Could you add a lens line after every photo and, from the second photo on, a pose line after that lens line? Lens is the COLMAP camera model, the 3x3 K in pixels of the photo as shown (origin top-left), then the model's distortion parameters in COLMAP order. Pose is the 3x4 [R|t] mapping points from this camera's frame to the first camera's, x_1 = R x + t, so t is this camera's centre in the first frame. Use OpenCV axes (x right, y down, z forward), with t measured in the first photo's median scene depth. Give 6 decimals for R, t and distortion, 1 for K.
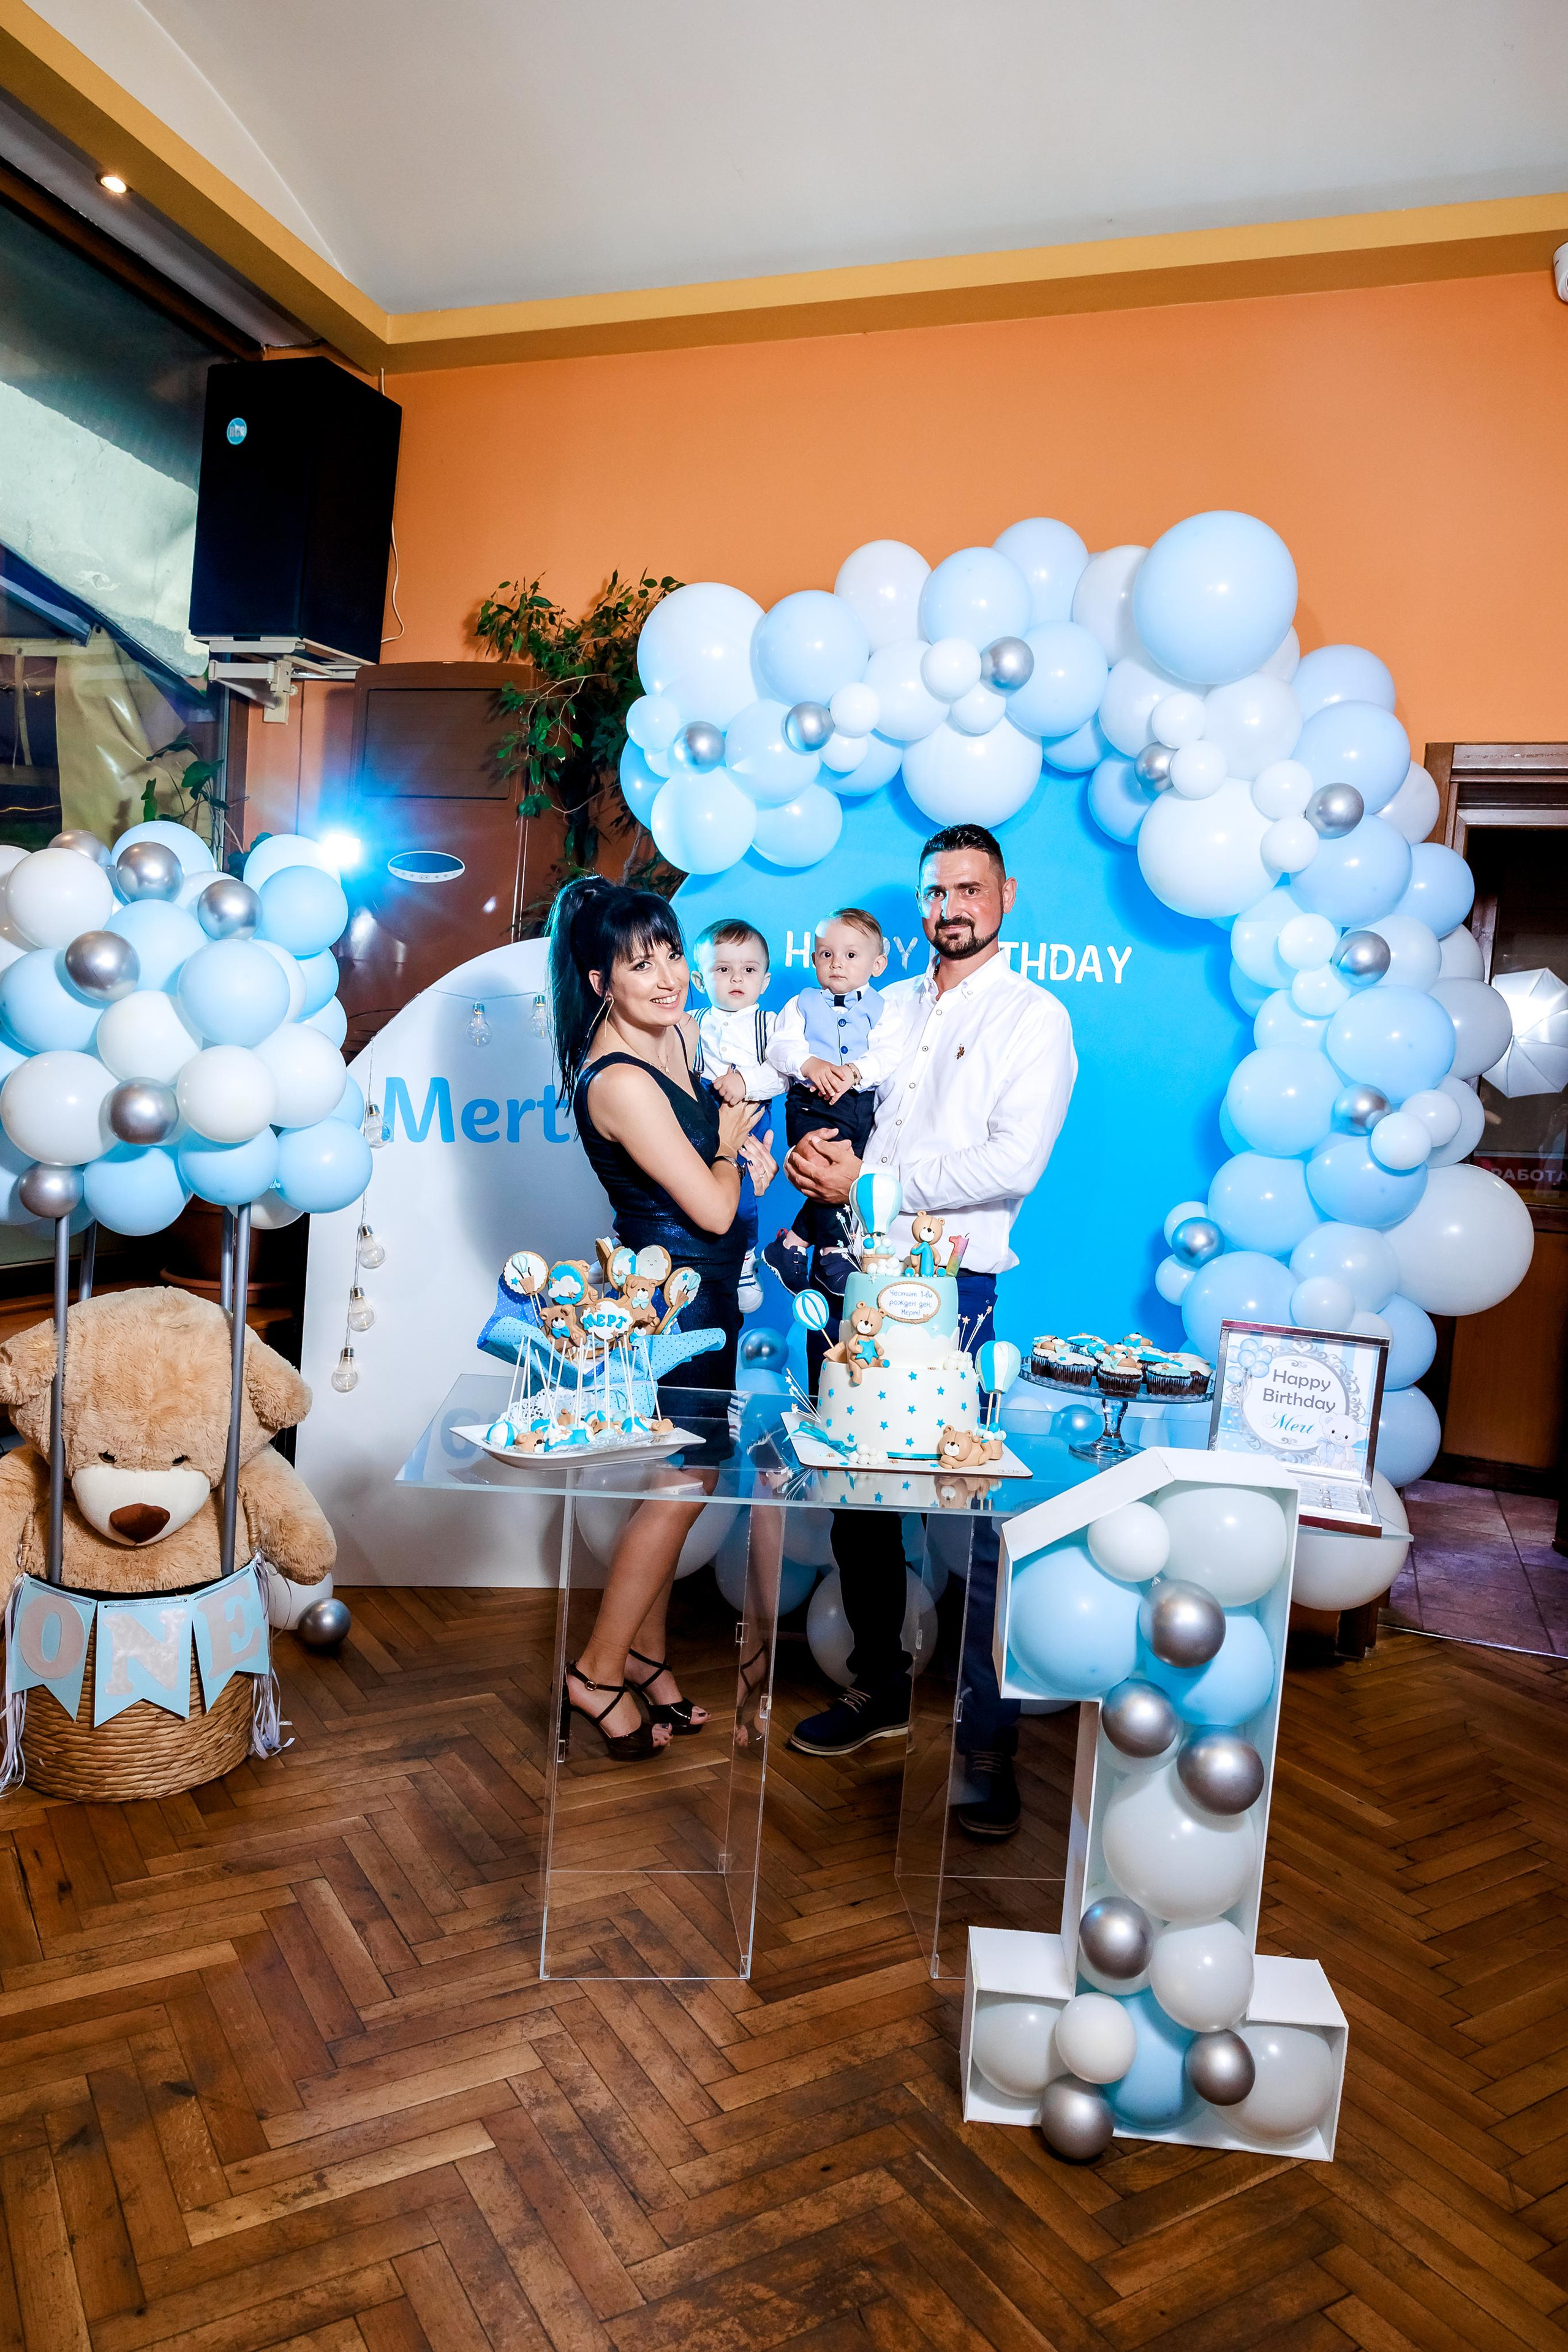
lens RADIAL K [[1575.8, 0, 794.4], [0, 1575.8, 1166.8], [0, 0, 1]] dist [-0.015484, -0.005029]
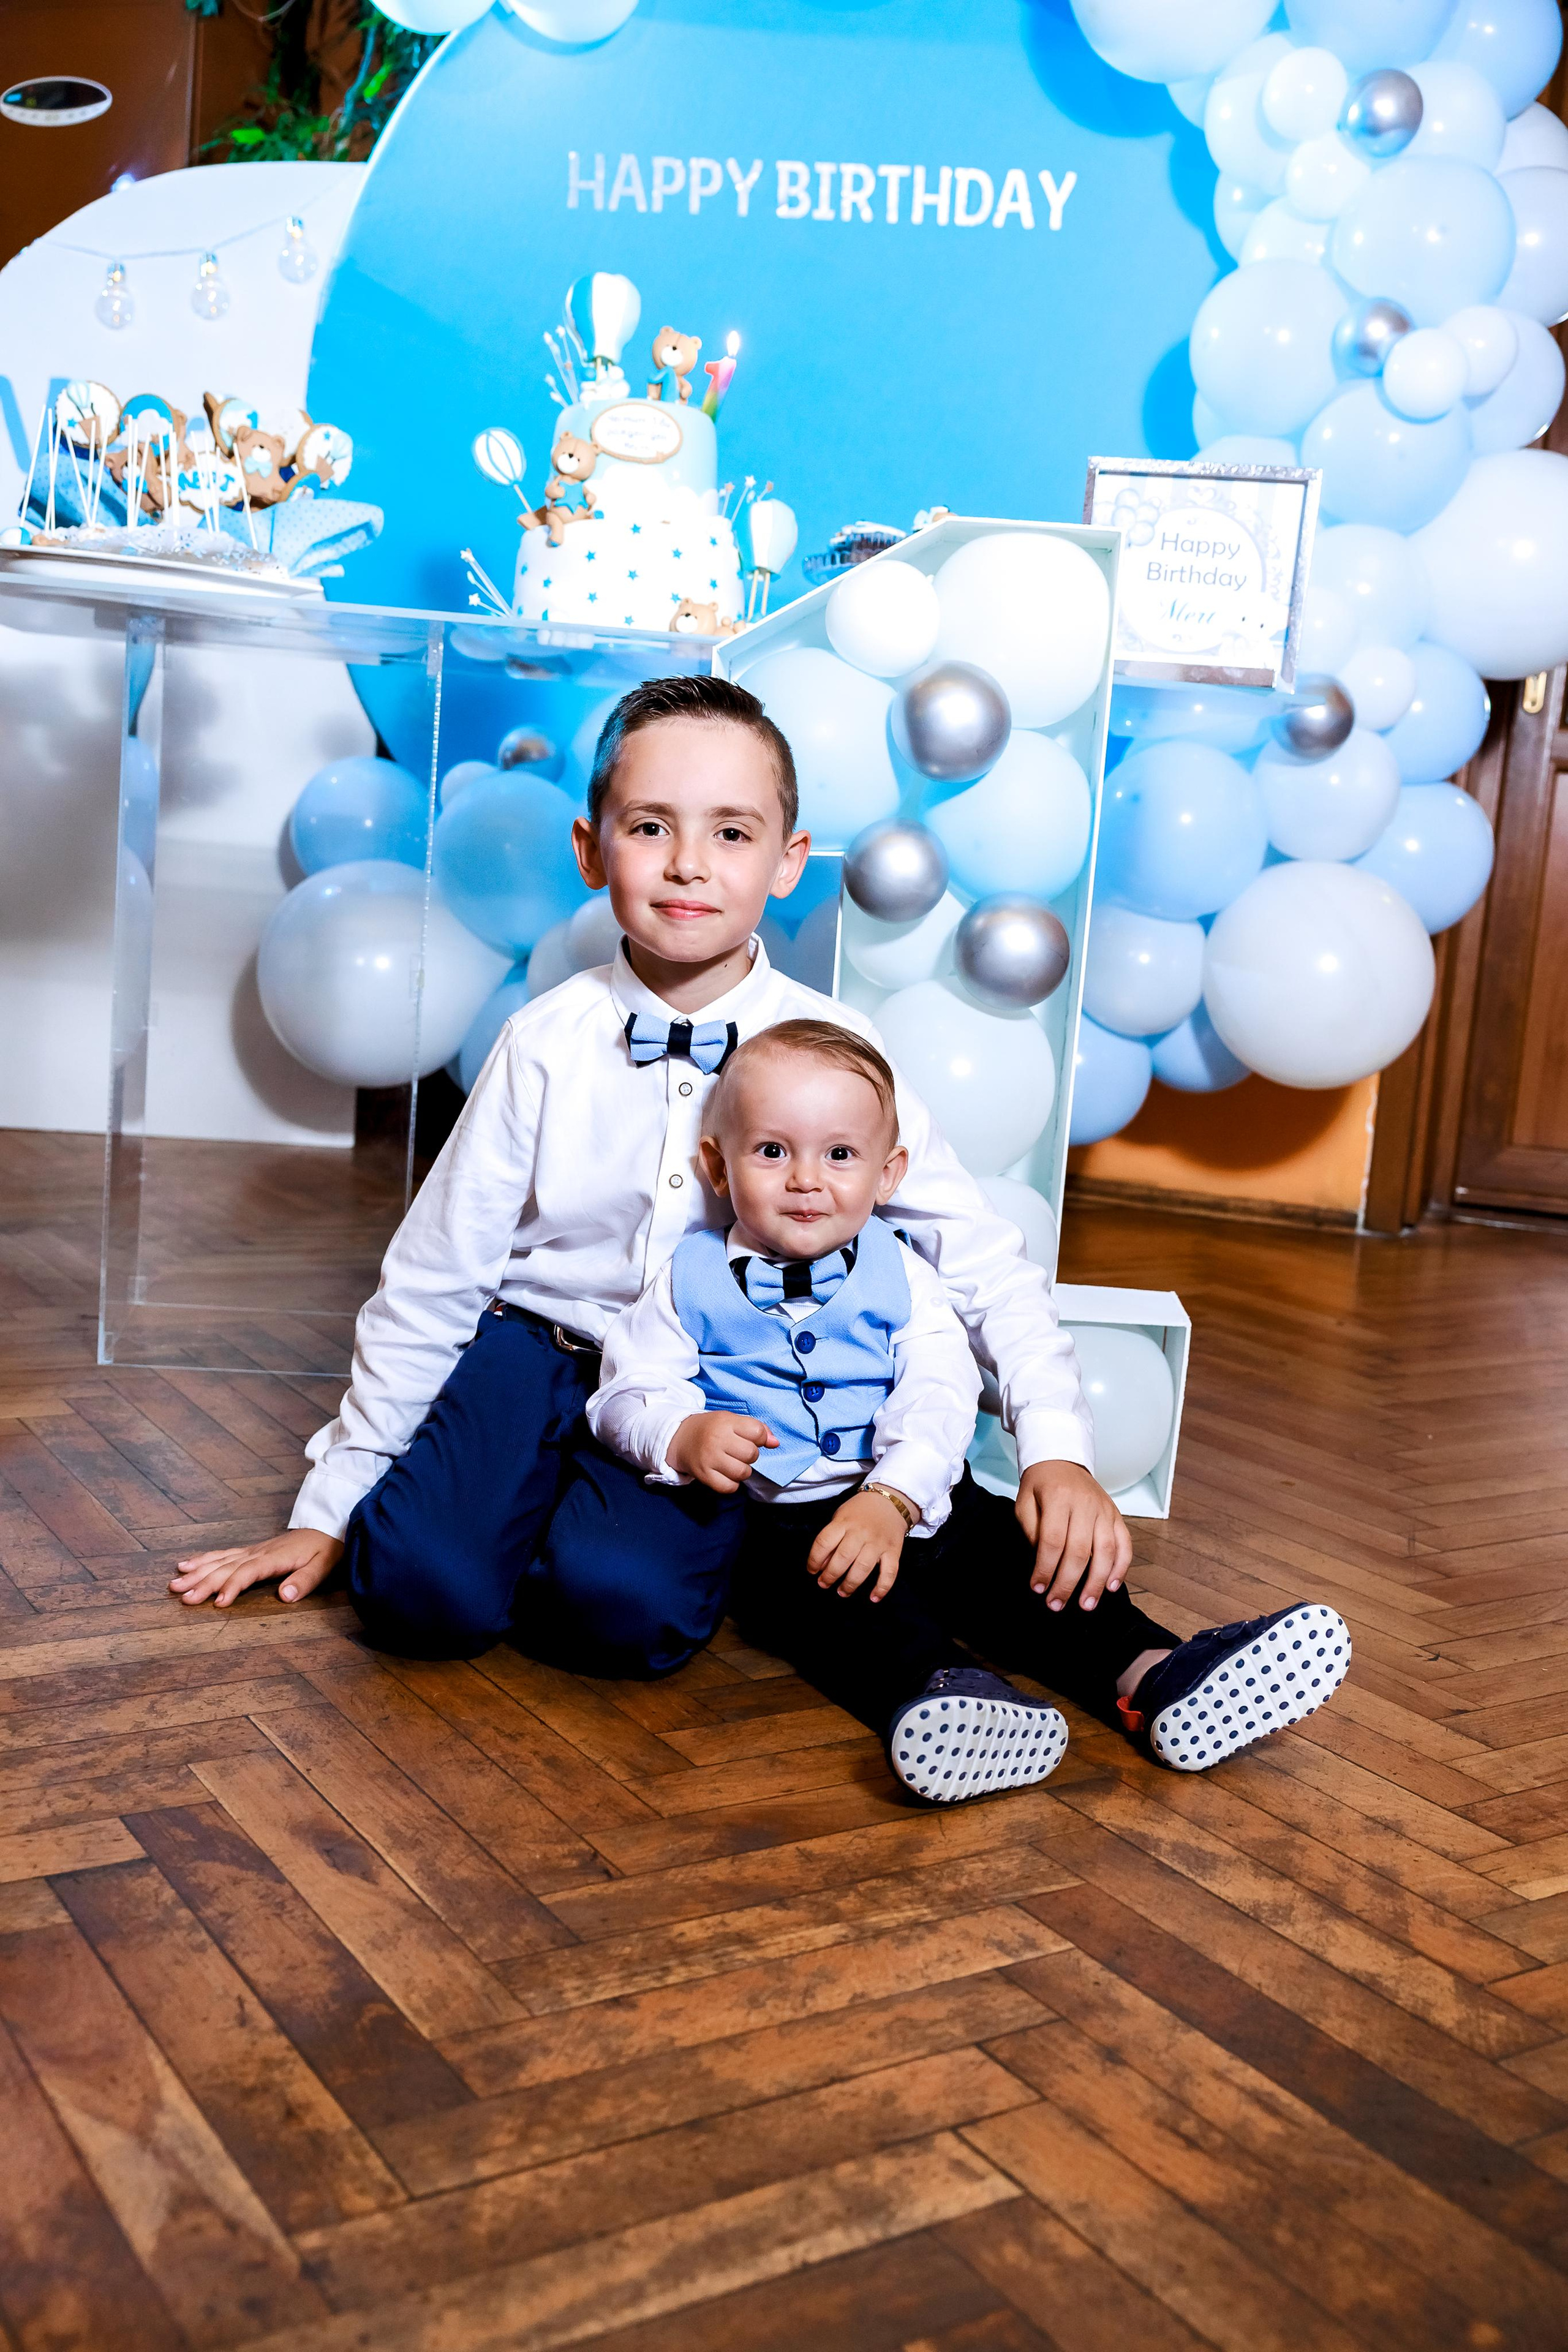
lens RADIAL K [[2294.7, 0, 794.5], [0, 2294.7, 1163.7], [0, 0, 1]] dist [0.011300, 0.000000]
pose [[0.999947, 0.003533, 0.009687, 0.111439], [-0.004292, 0.996834, 0.079399, 0.270793], [-0.009376, -0.079437, 0.996796, -0.024155]]
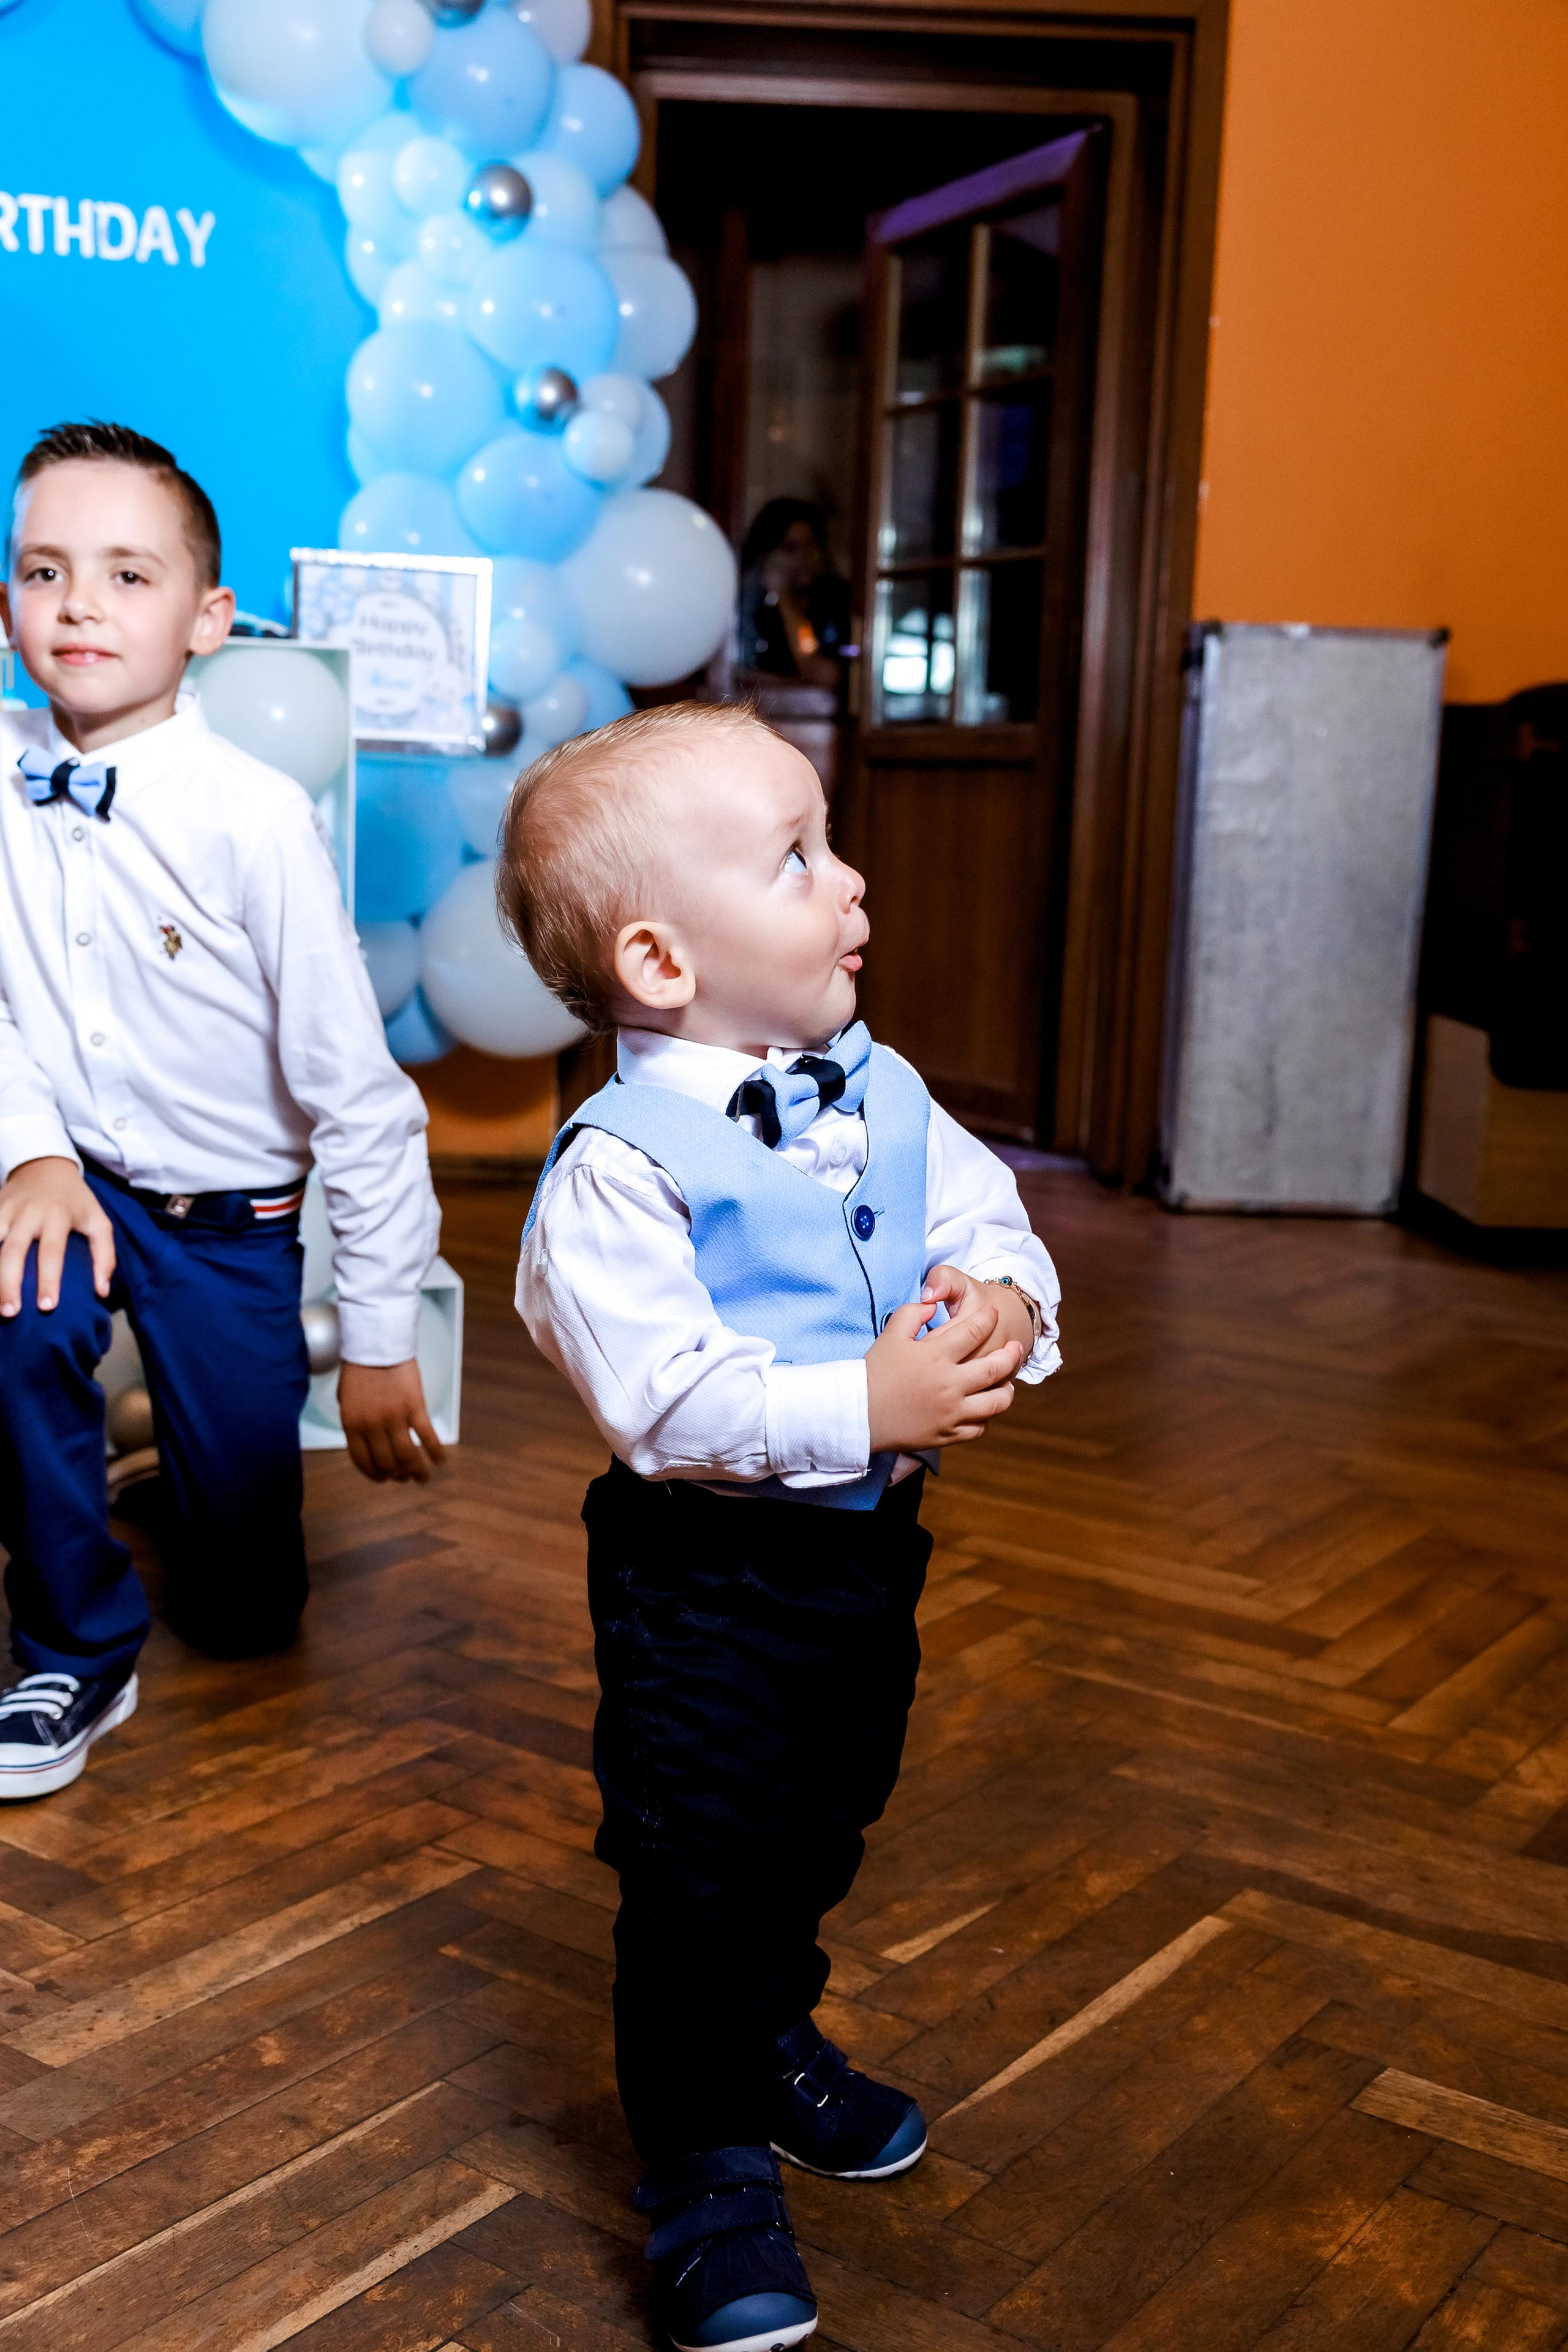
lens RADIAL K [[2438.0, 0, 793.5], [0, 2438.0, 1179.9], [0, 0, 1]] dist [0.001568, 0.000000]
pose [[0.930446, -0.087450, 0.355841, 0.033387], [0.046300, 0.991379, 0.122571, 0.227853], [-0.363492, -0.097570, 0.926474, -0.226125]]
